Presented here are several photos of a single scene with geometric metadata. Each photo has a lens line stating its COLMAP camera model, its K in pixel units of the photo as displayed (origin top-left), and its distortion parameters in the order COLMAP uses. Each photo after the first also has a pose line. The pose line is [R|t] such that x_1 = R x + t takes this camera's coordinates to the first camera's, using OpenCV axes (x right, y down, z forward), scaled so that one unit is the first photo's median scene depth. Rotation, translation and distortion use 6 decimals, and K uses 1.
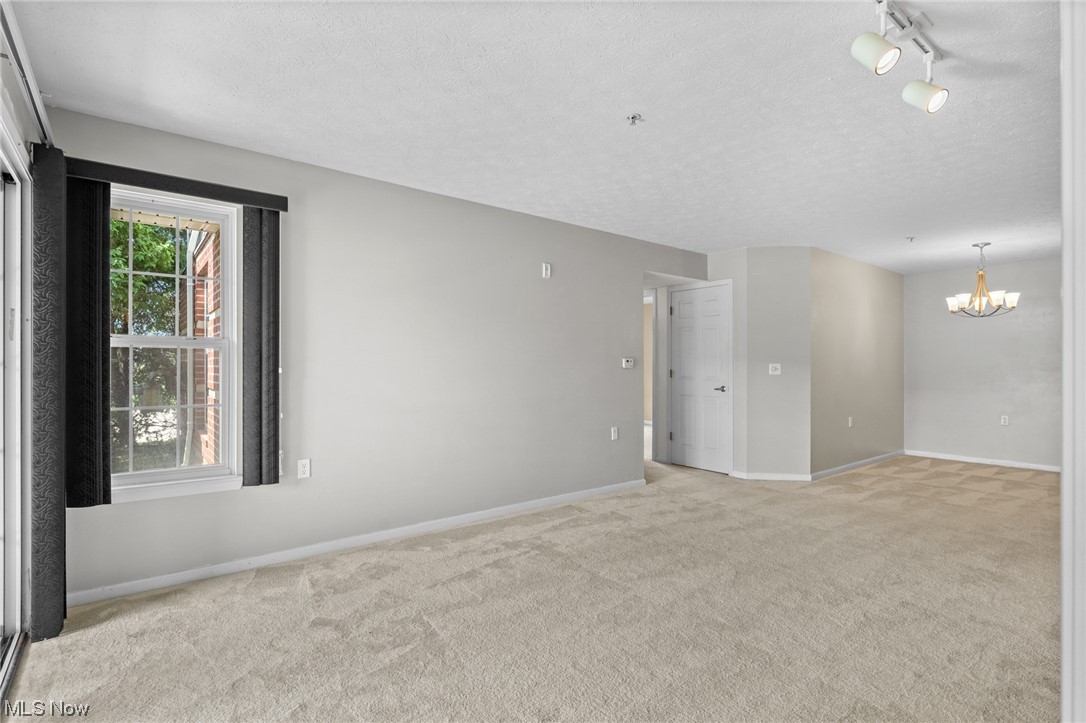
lens RADIAL K [[528.5, 0, 545.9], [0, 528.5, 365.5], [0, 0, 1]] dist [0.002405, -0.000303]
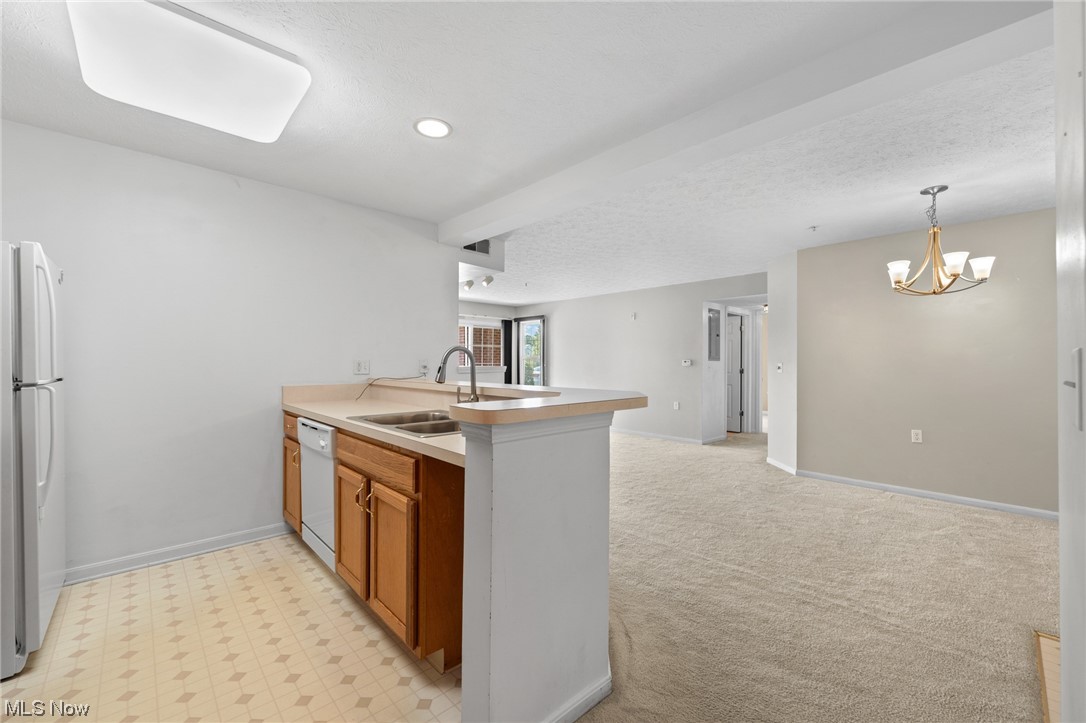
lens RADIAL K [[437.7, 0, 545.2], [0, 437.7, 361.1], [0, 0, 1]] dist [-0.001379, -0.000181]
pose [[0.079572, -0.009068, -0.996788, 1.905382], [-0.006987, 0.999929, -0.009655, 0.007647], [0.996805, 0.007733, 0.079503, 0.632772]]
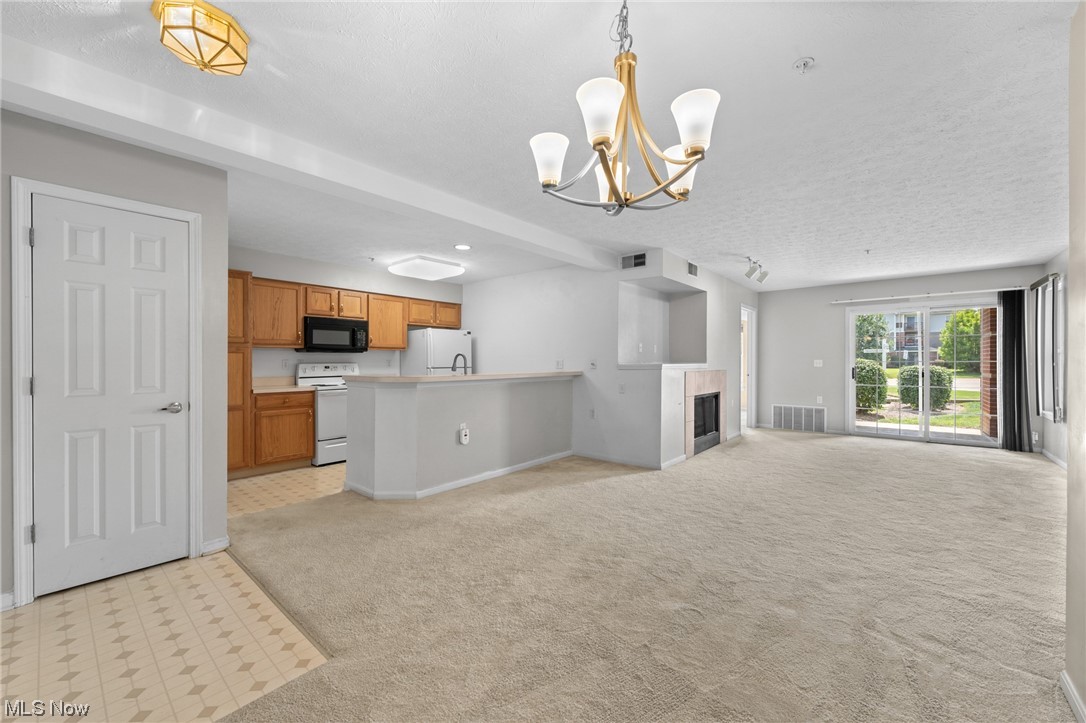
lens RADIAL K [[425.0, 0, 546.7], [0, 425.0, 362.1], [0, 0, 1]] dist [-0.000853, 0.000026]
pose [[-0.981220, -0.002118, -0.192880, 1.293245], [-0.003156, 0.999982, 0.005071, -0.000048], [0.192866, 0.005584, -0.981209, 1.751298]]
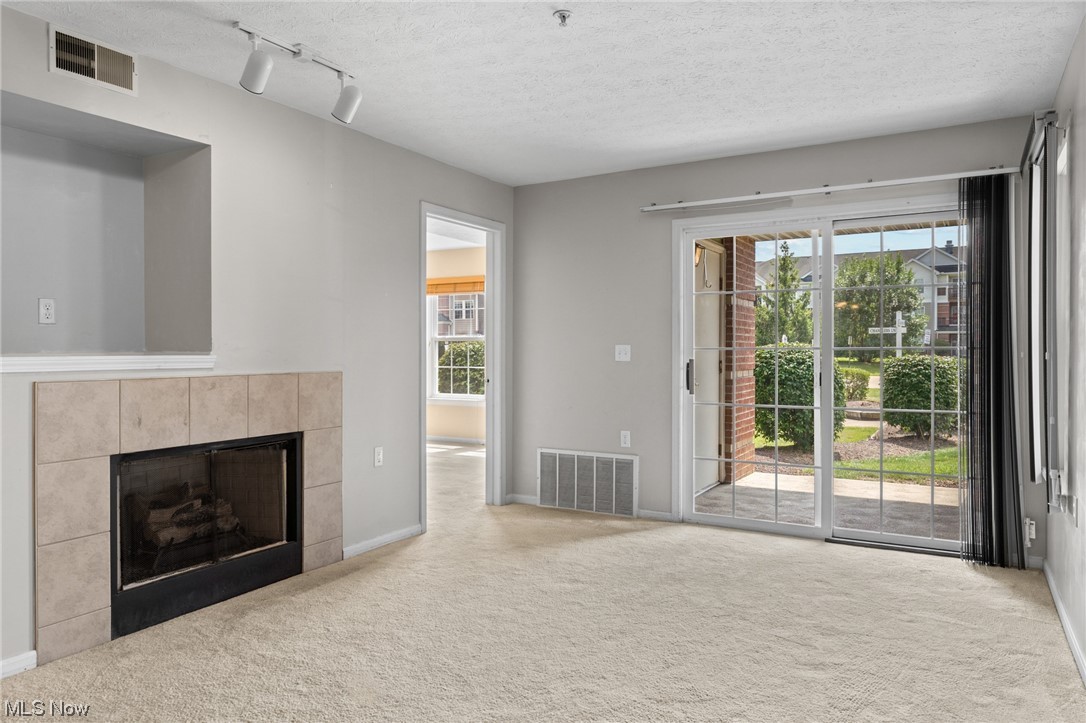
lens RADIAL K [[718.6, 0, 544.6], [0, 718.6, 350.6], [0, 0, 1]] dist [0.001782, 0.000628]
pose [[-0.932443, -0.000182, -0.361316, 0.386116], [-0.002483, 0.999980, 0.005902, -0.000781], [0.361307, 0.006400, -0.932425, 1.349842]]
